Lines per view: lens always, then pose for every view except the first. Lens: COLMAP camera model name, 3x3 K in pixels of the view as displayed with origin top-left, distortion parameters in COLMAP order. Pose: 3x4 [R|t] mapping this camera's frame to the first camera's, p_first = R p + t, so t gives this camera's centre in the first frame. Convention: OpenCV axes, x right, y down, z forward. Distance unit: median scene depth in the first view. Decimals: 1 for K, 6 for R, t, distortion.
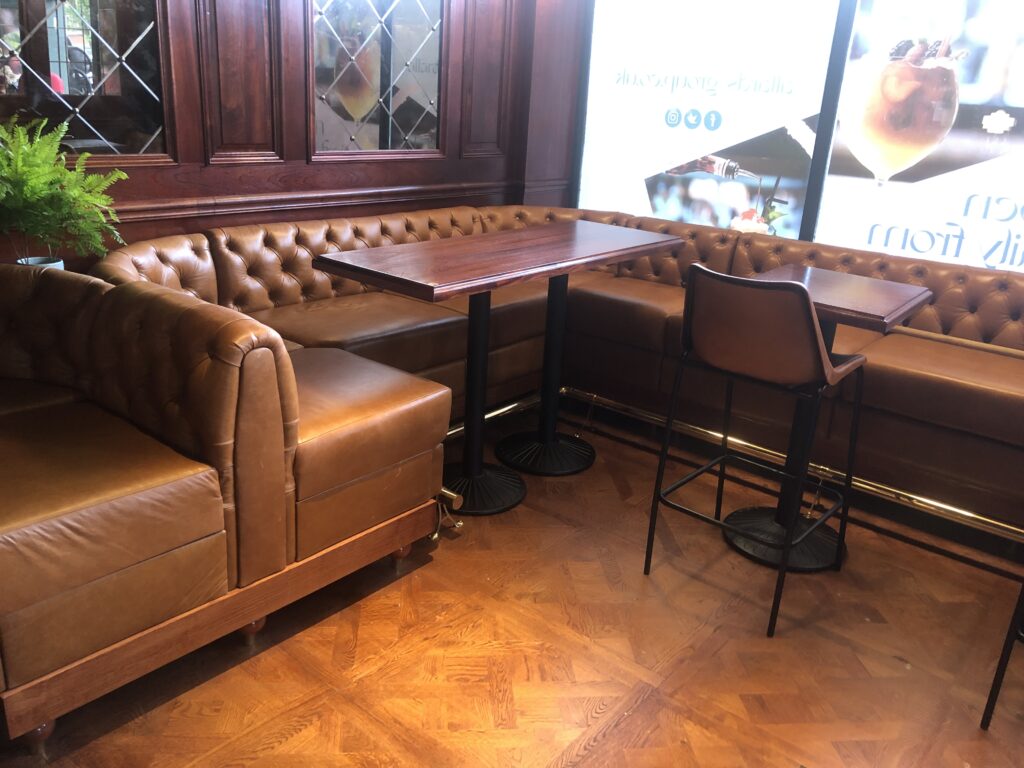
lens RADIAL K [[838.1, 0, 507.2], [0, 838.1, 378.2], [0, 0, 1]] dist [0.036251, -0.029034]
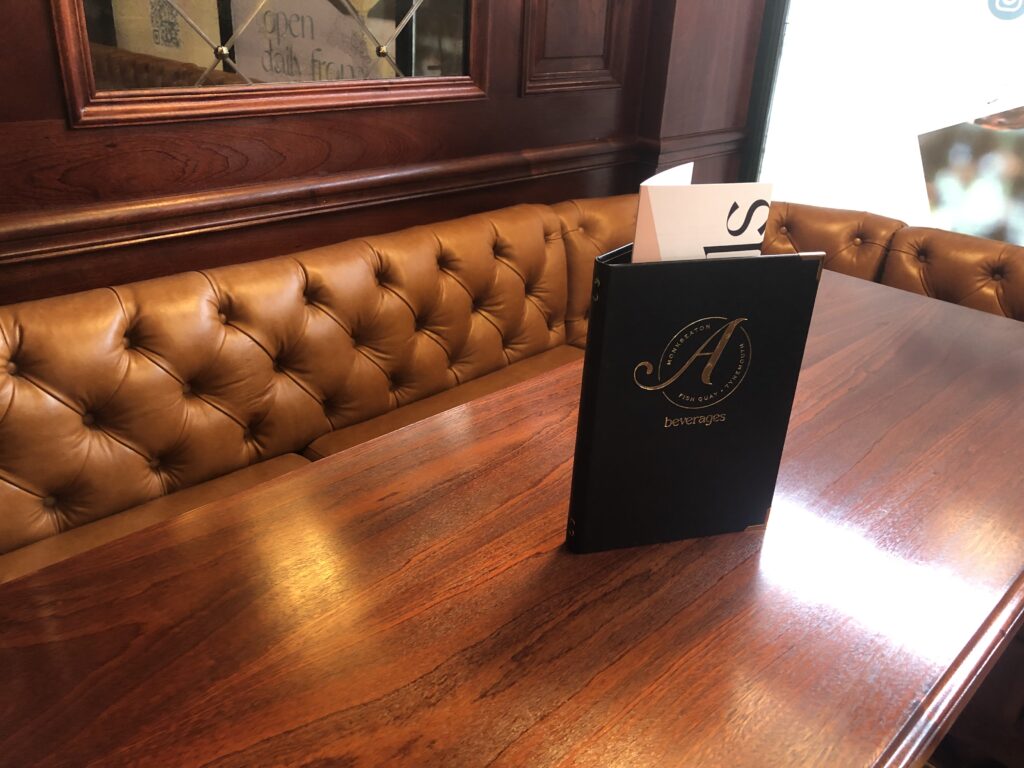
lens RADIAL K [[838.1, 0, 521.6], [0, 838.1, 383.7], [0, 0, 1]] dist [0.036251, -0.029034]
pose [[0.995885, 0.032841, -0.084468, -0.012958], [-0.022942, 0.993031, 0.115600, -0.164648], [0.087676, -0.113187, 0.989698, 0.554172]]
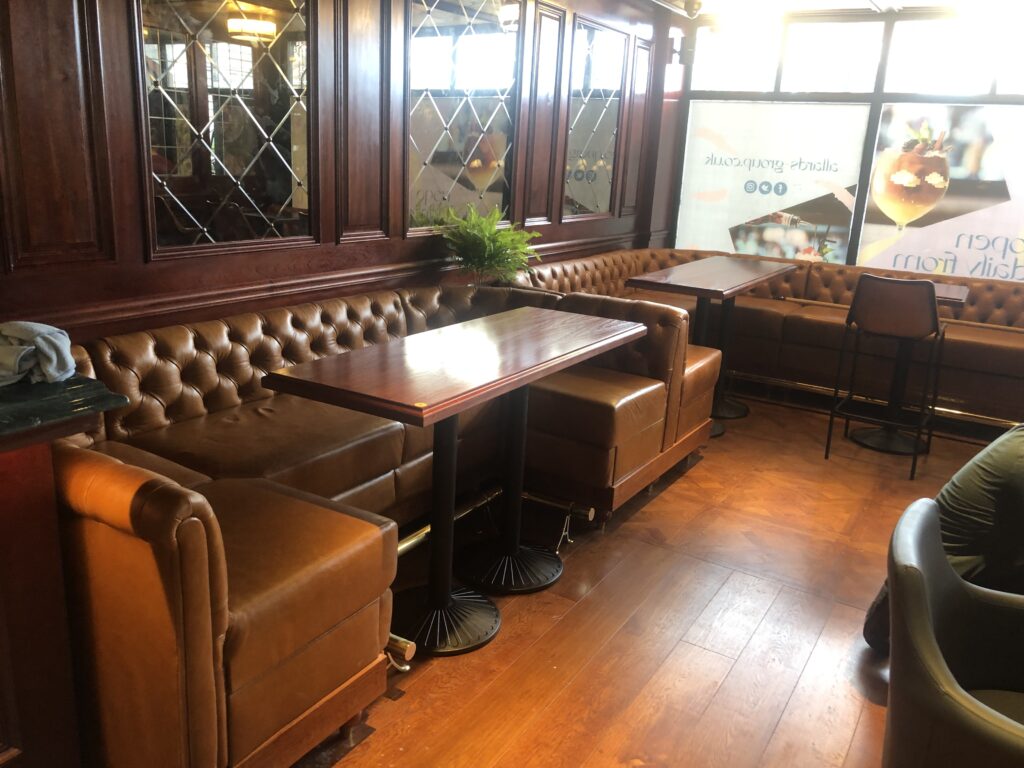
lens RADIAL K [[838.1, 0, 501.6], [0, 838.1, 378.6], [0, 0, 1]] dist [0.036251, -0.029034]
pose [[0.991275, -0.043266, 0.124504, -0.457825], [0.050194, 0.997329, -0.053052, 0.085378], [-0.121876, 0.058838, 0.990800, -0.406765]]
